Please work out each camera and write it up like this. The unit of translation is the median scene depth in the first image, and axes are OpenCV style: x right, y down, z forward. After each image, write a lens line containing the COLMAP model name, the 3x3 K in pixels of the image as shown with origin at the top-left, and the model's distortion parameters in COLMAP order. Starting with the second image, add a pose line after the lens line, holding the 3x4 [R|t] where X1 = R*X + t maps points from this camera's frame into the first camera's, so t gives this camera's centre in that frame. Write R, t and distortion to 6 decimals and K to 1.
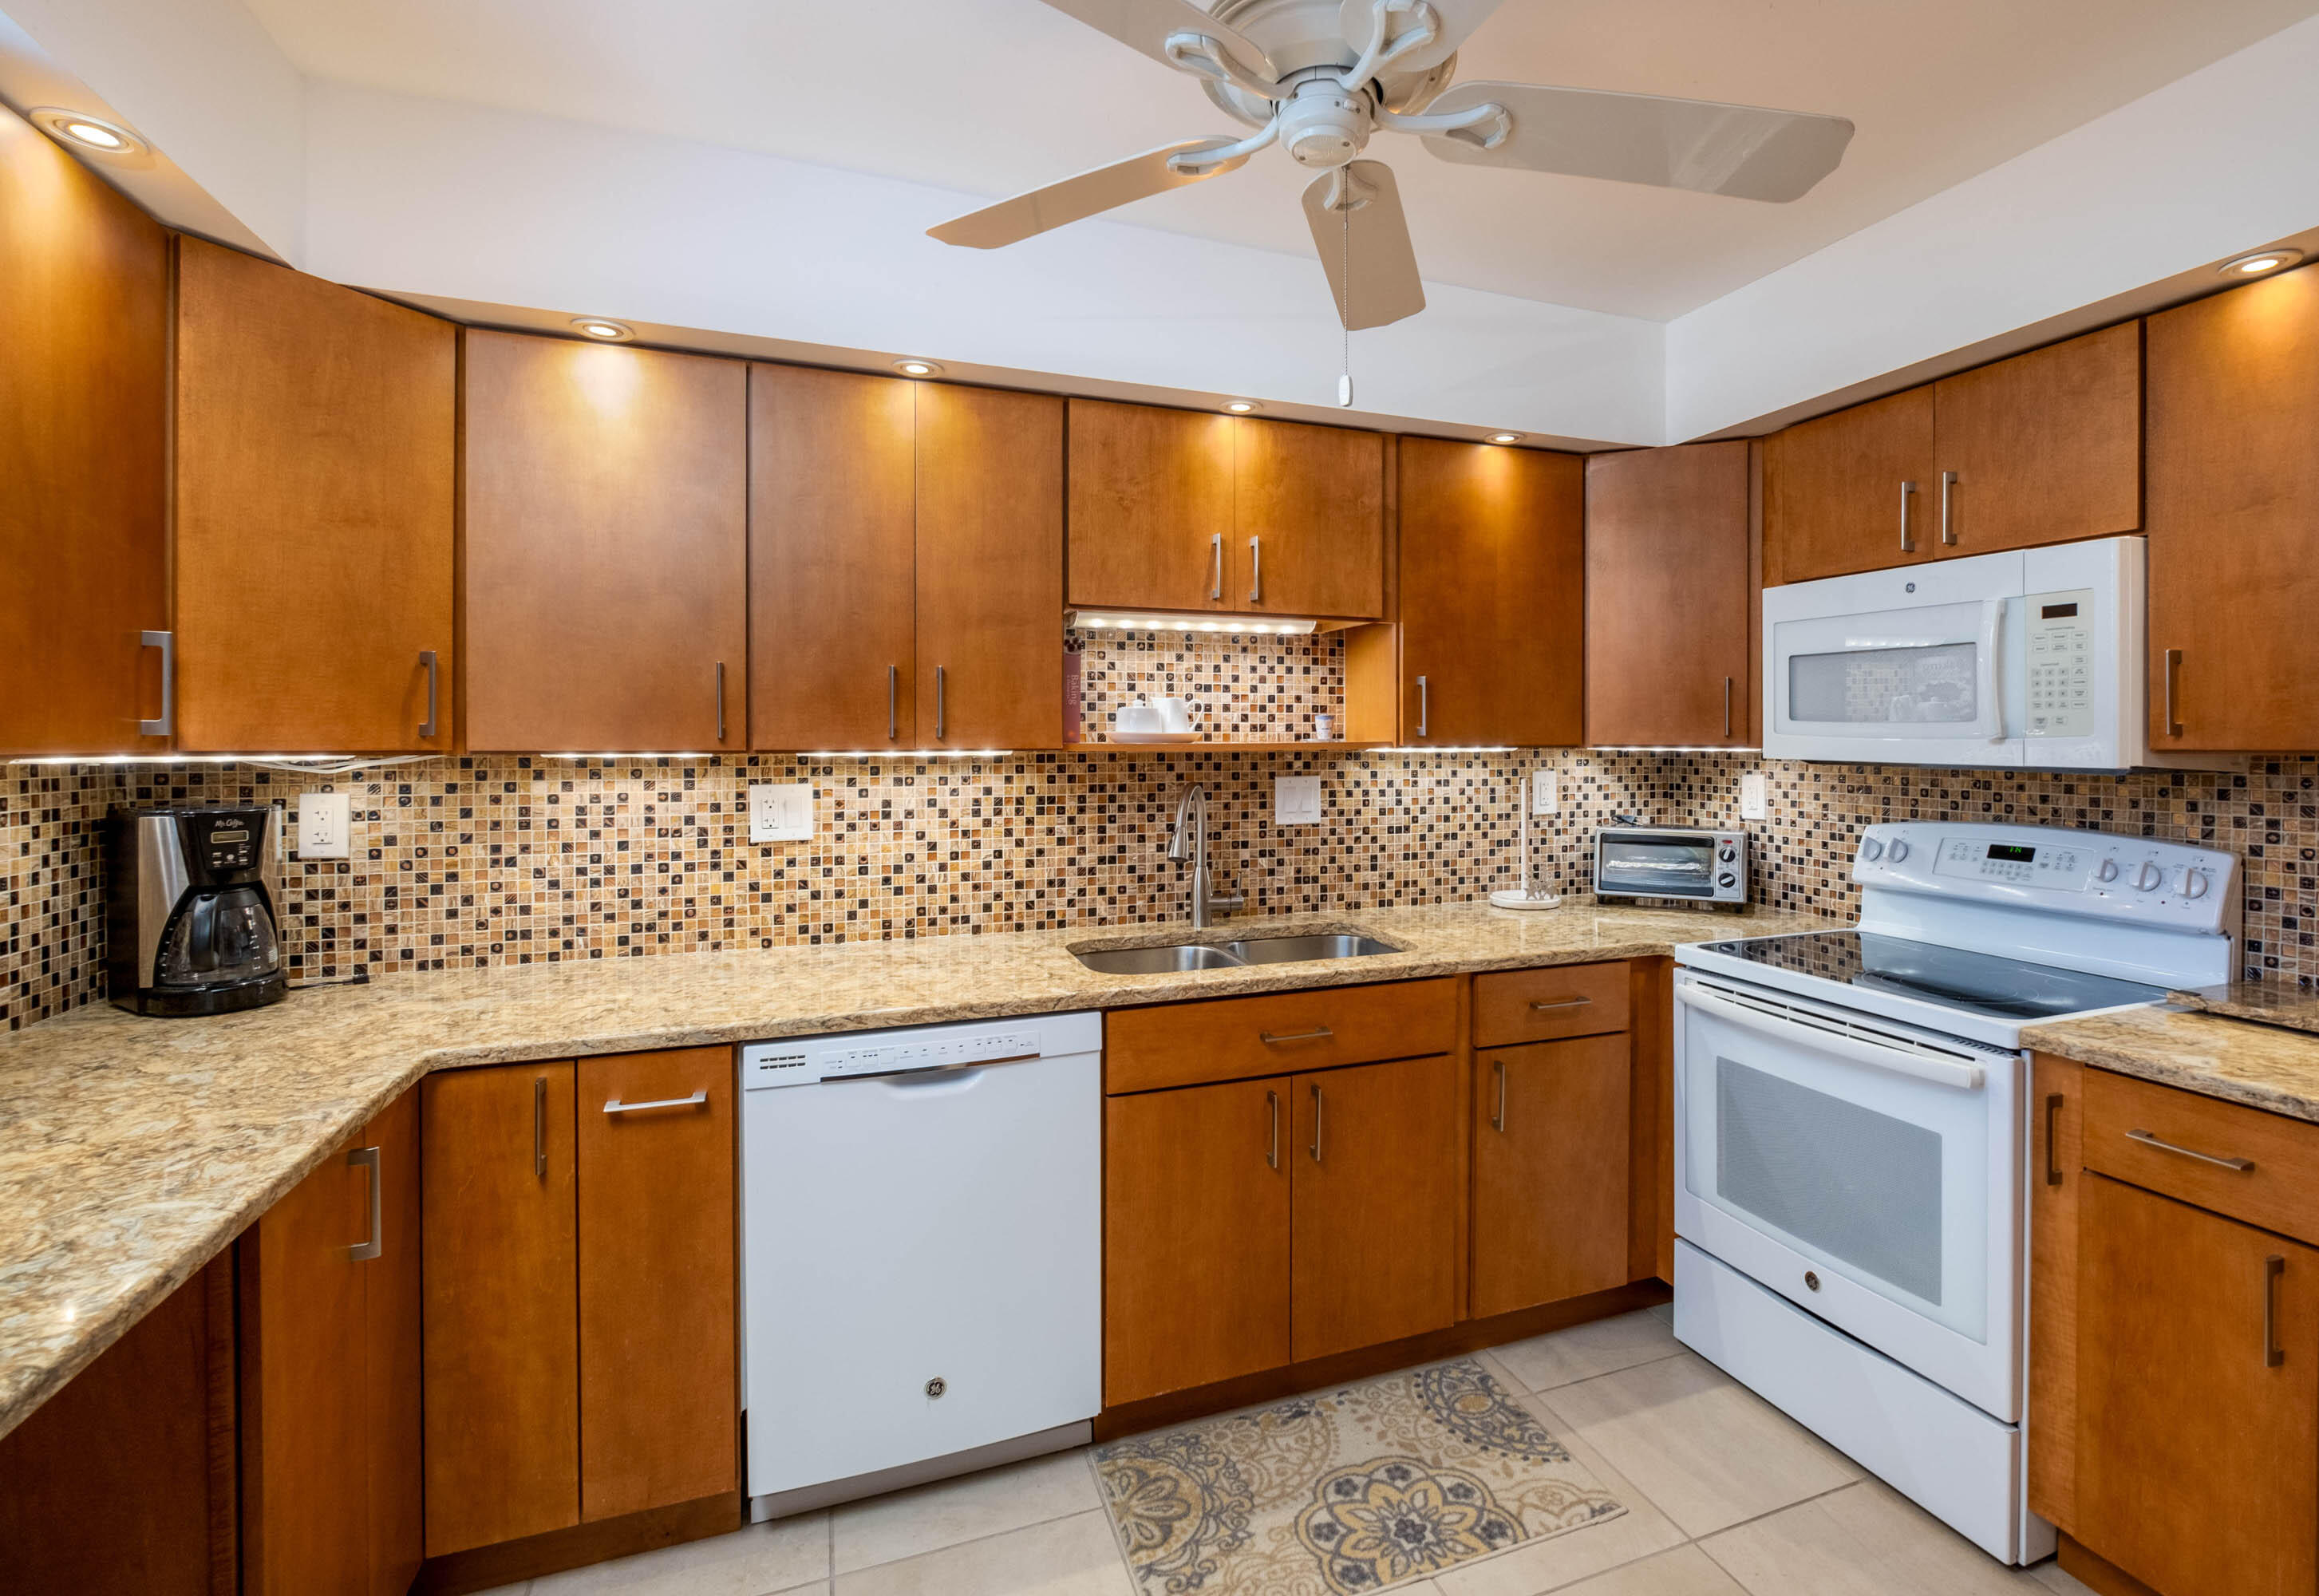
lens RADIAL K [[1184.5, 0, 1152.6], [0, 1184.5, 737.6], [0, 0, 1]] dist [-0.000798, -0.001217]
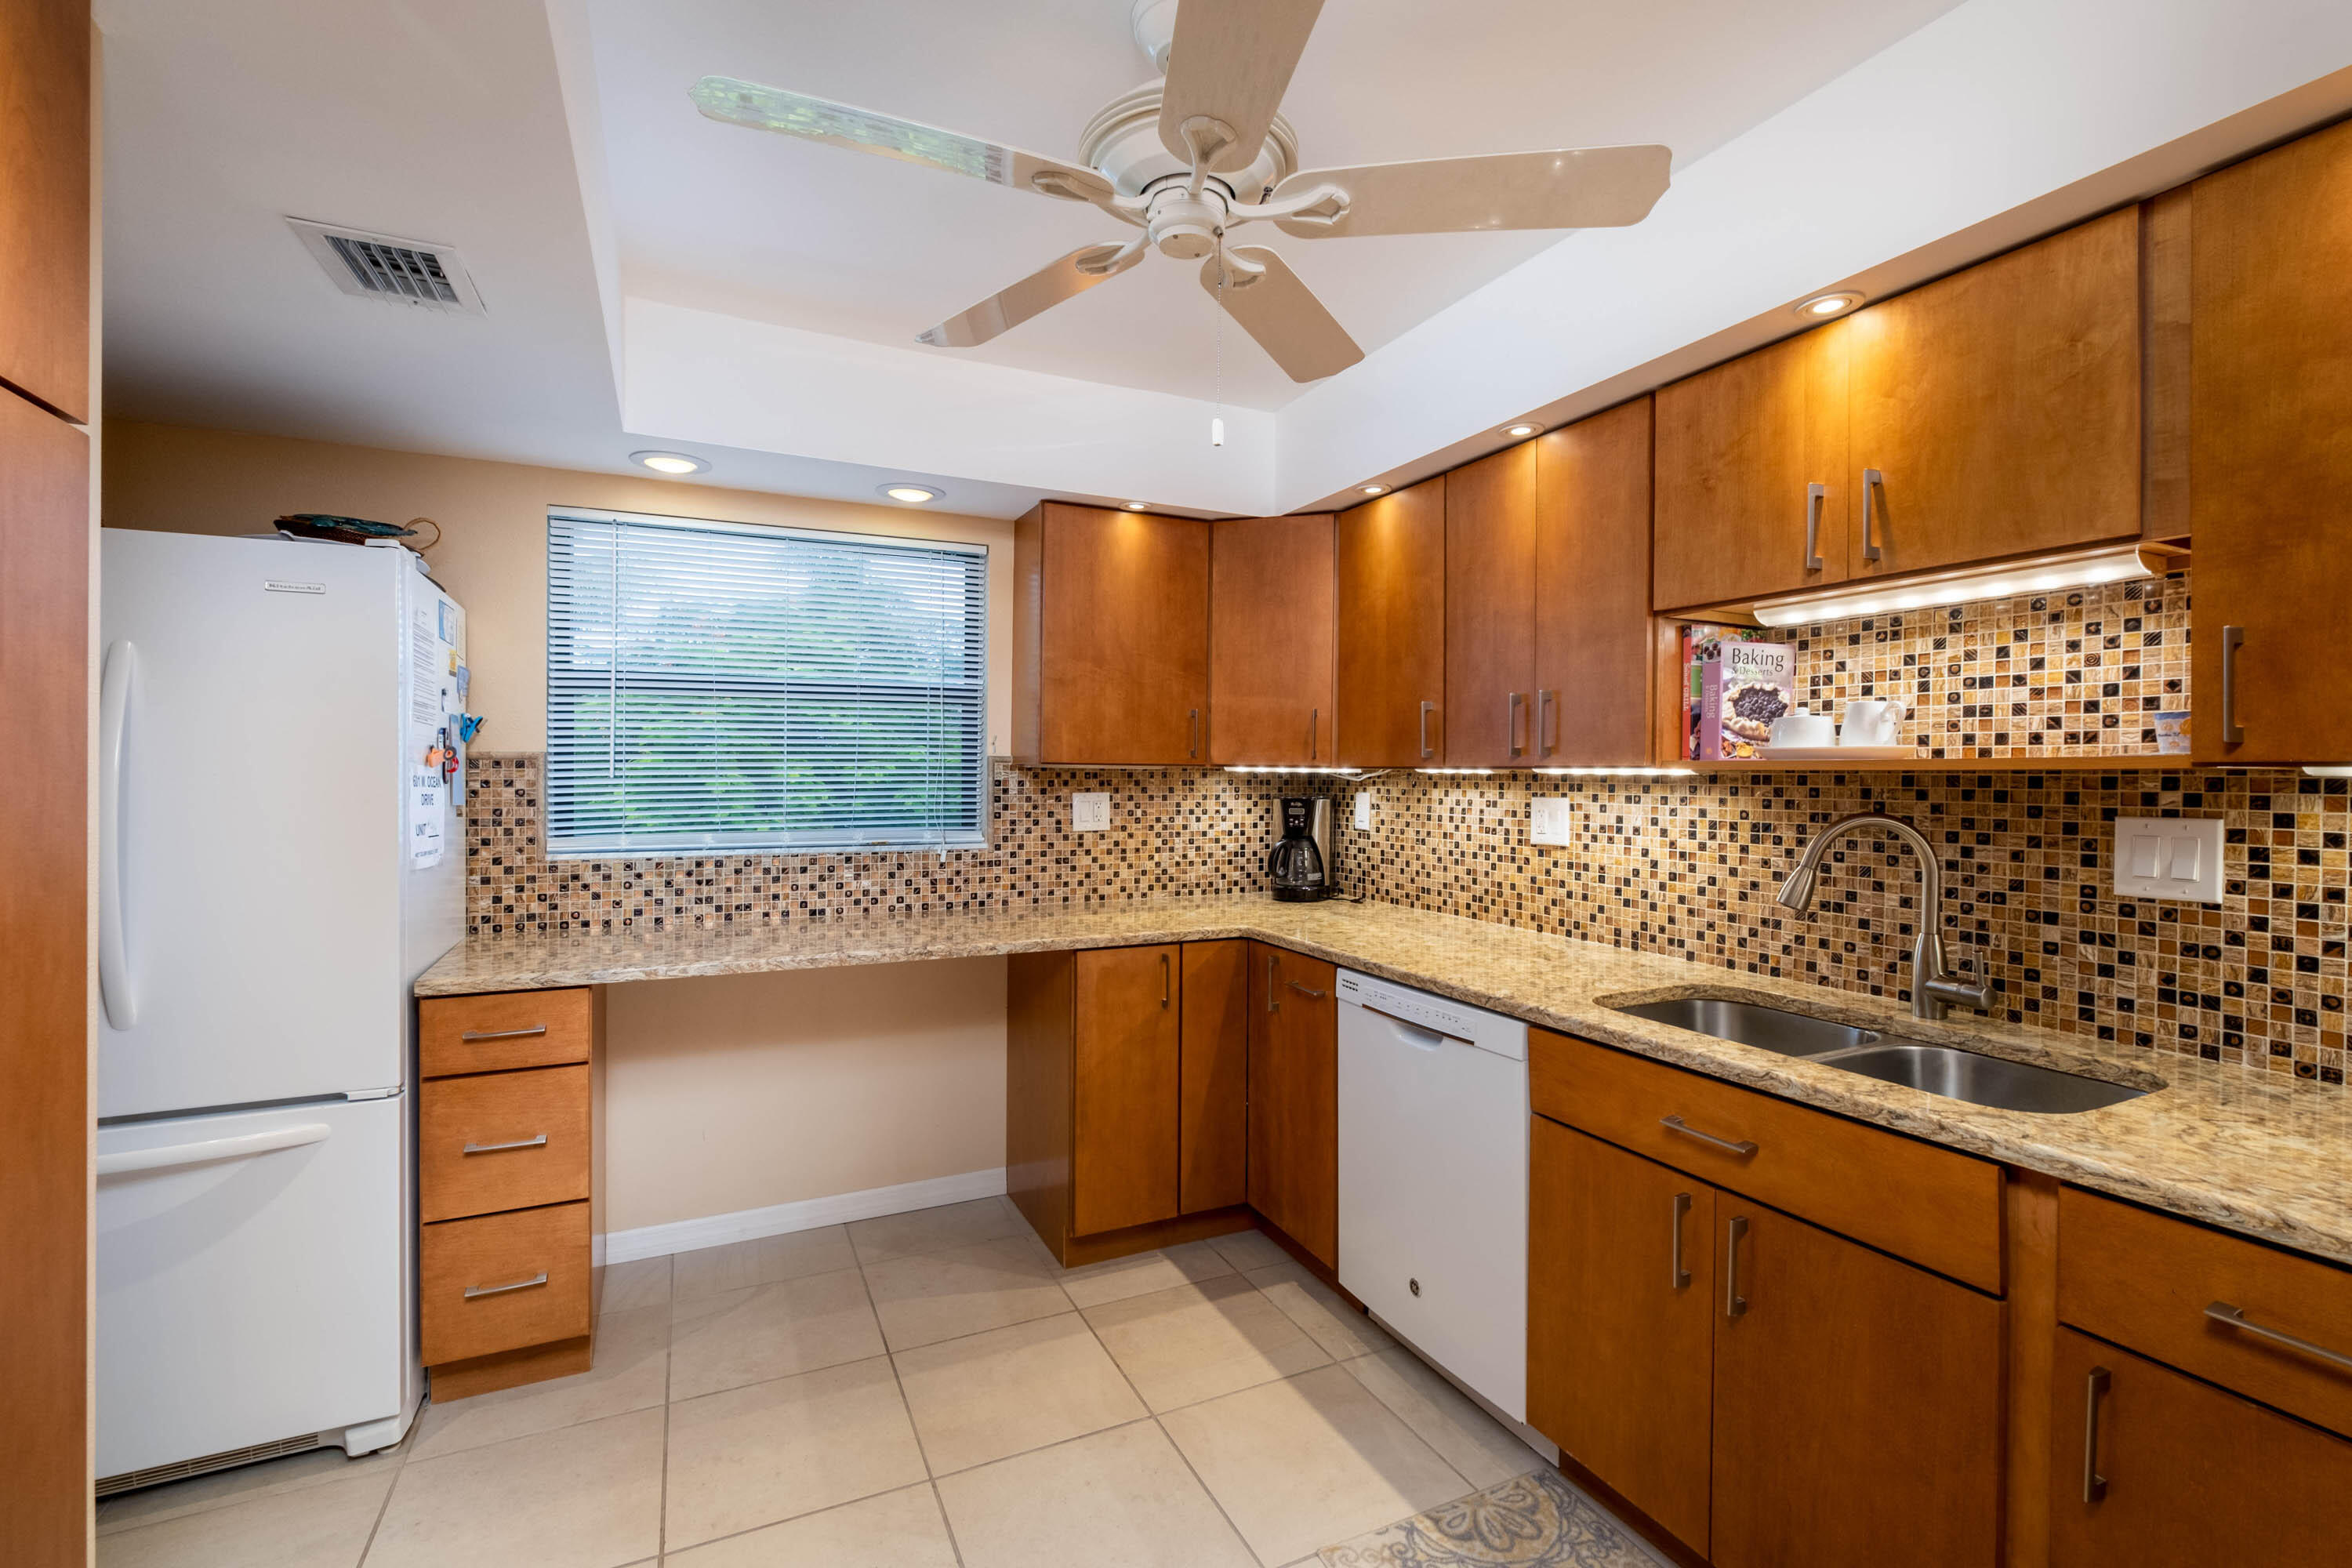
lens RADIAL K [[1016.2, 0, 1168.2], [0, 1016.2, 773.4], [0, 0, 1]] dist [-0.006347, -0.000647]
pose [[0.061500, 0.001995, -0.998105, 0.663516], [-0.011210, 0.999936, 0.001308, 0.017428], [0.998044, 0.011109, 0.061519, 0.534075]]
